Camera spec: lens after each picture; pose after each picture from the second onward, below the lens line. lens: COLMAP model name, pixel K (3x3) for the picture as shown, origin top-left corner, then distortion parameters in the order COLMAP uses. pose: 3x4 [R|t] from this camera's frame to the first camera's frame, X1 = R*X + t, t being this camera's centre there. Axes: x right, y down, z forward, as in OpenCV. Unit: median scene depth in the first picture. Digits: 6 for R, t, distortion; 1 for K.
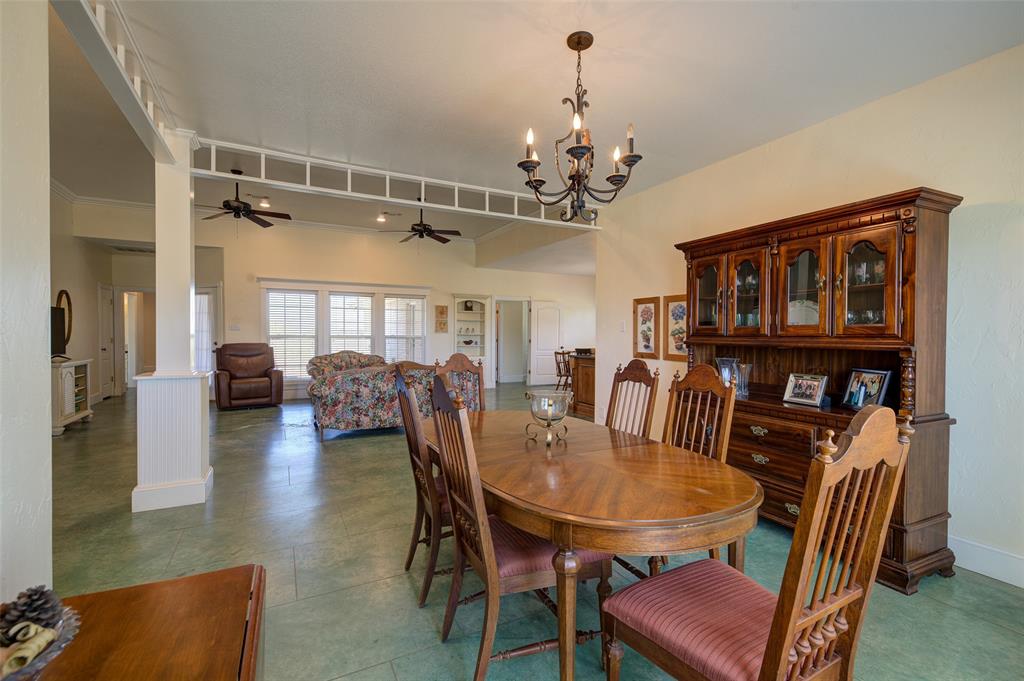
lens RADIAL K [[459.0, 0, 511.7], [0, 459.0, 340.4], [0, 0, 1]] dist [0.005192, 0.000560]
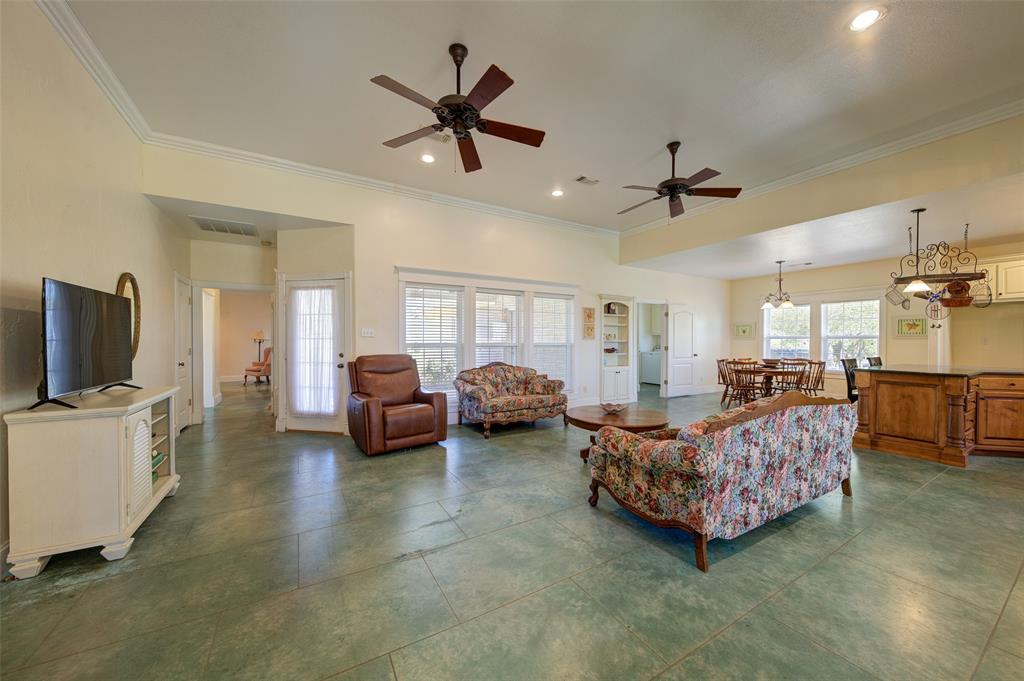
lens RADIAL K [[360.0, 0, 509.2], [0, 360.0, 342.3], [0, 0, 1]] dist [0.003233, -0.000018]
pose [[0.998631, -0.005722, 0.051993, -0.370409], [0.006271, 0.999926, -0.010387, -0.005952], [-0.051930, 0.010699, 0.998593, 0.374788]]
